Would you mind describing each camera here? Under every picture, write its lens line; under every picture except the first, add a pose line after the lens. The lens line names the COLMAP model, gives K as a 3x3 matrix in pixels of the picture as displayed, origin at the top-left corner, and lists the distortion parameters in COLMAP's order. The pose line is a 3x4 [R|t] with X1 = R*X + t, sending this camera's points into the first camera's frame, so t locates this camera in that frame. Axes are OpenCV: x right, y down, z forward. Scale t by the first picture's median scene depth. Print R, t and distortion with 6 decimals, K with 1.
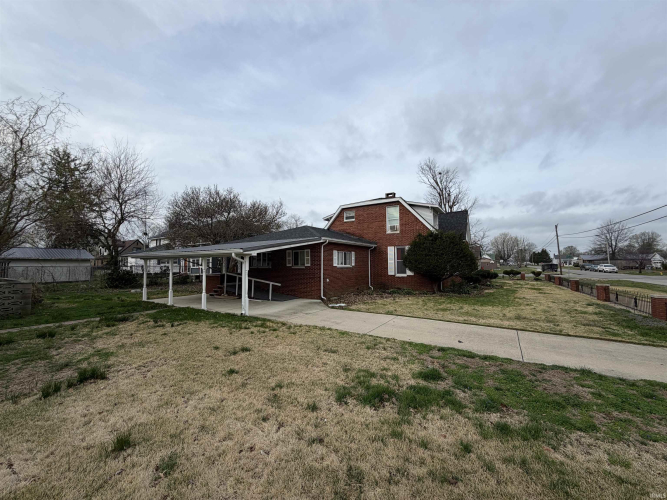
lens RADIAL K [[290.9, 0, 315.1], [0, 290.9, 247.2], [0, 0, 1]] dist [0.000489, 0.000172]
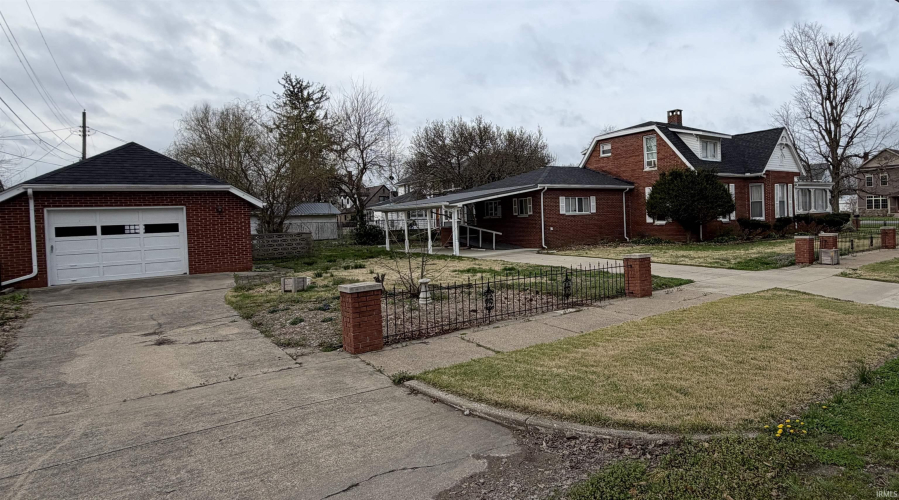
lens RADIAL K [[479.5, 0, 449.5], [0, 479.5, 250.0], [0, 0, 1]] dist [-0.002206, -0.000471]
pose [[0.913350, 0.001066, -0.407173, 0.187031], [0.052617, 0.991303, 0.120623, -0.011818], [0.403761, -0.131596, 0.905351, -0.277301]]
